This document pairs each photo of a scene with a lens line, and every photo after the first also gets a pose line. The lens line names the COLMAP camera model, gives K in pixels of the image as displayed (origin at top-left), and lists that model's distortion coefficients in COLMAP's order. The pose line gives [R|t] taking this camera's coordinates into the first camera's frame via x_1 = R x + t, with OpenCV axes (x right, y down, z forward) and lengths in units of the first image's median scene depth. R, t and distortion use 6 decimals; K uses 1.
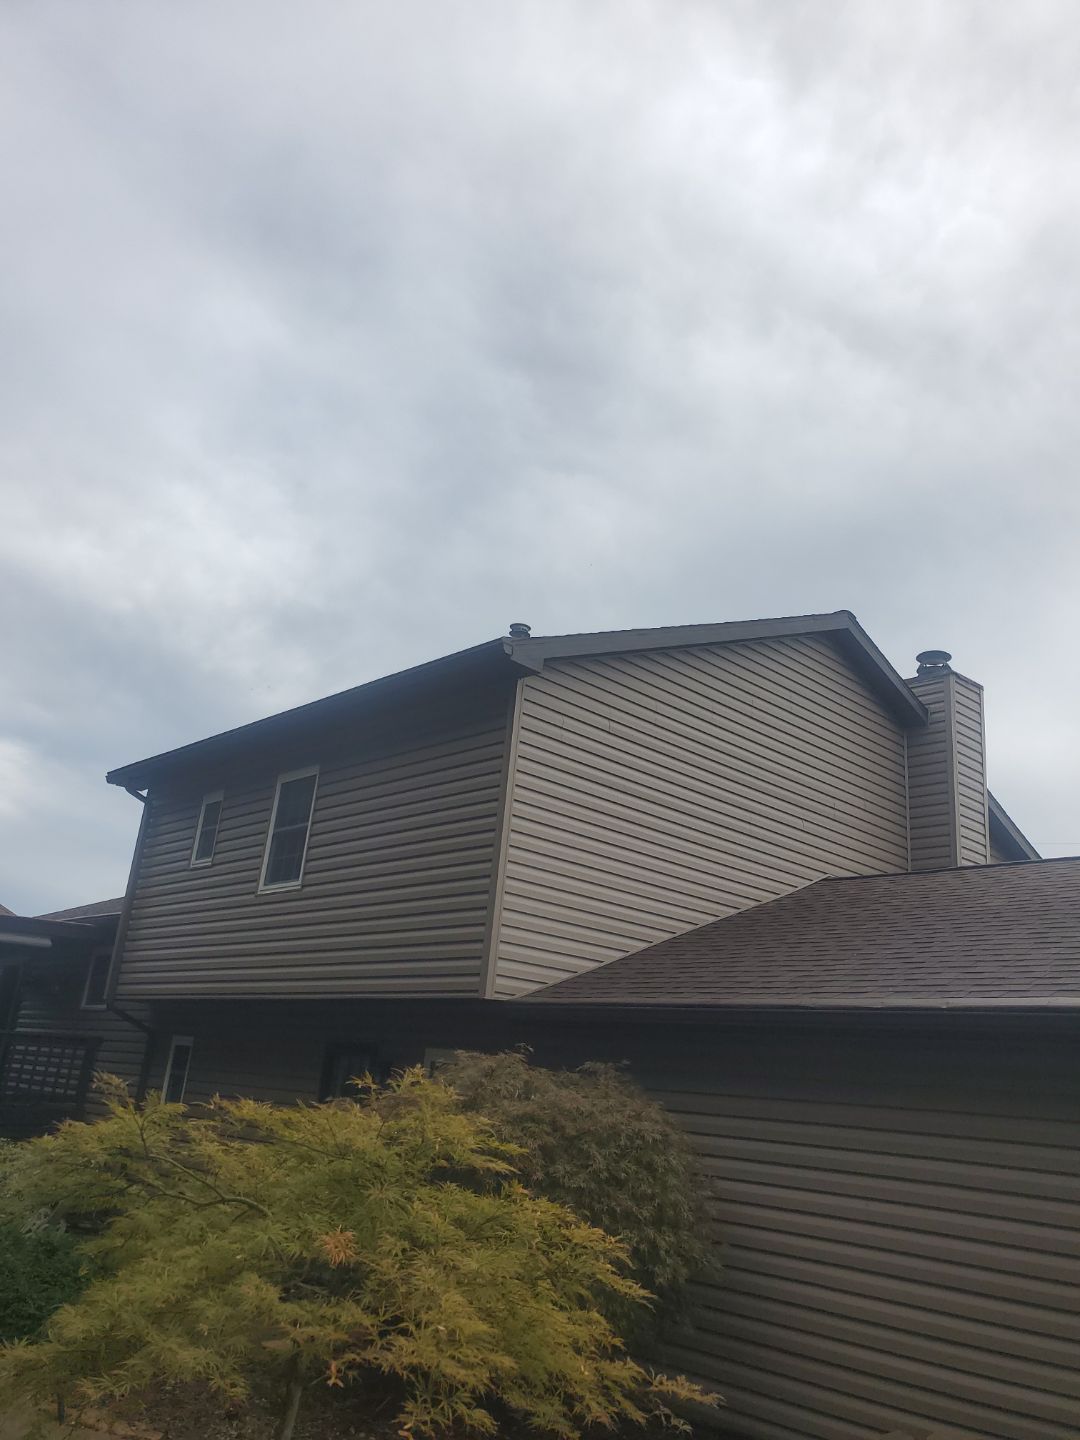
lens RADIAL K [[1122.8, 0, 534.3], [0, 1122.8, 689.9], [0, 0, 1]] dist [-0.004616, 0.036070]
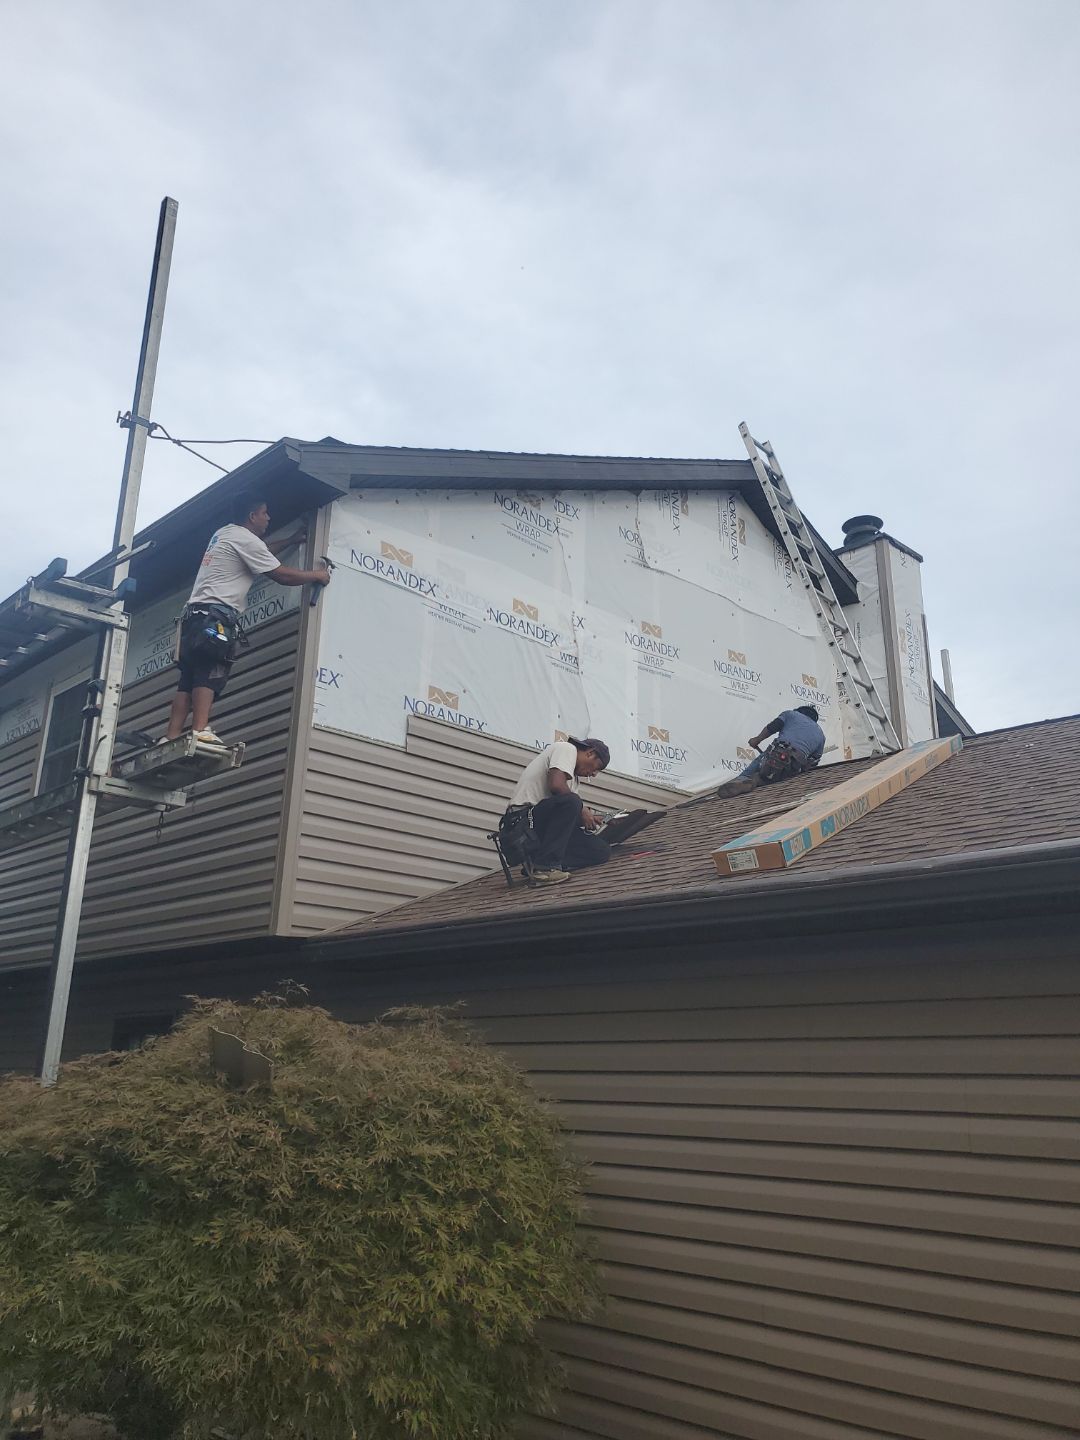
lens RADIAL K [[1119.8, 0, 540.0], [0, 1119.8, 720.0], [0, 0, 1]] dist [-0.010777, -0.006147]
pose [[0.996498, -0.051846, 0.065600, 0.076063], [0.048931, 0.997775, 0.045295, 0.103368], [-0.067802, -0.041926, 0.996817, 0.255955]]
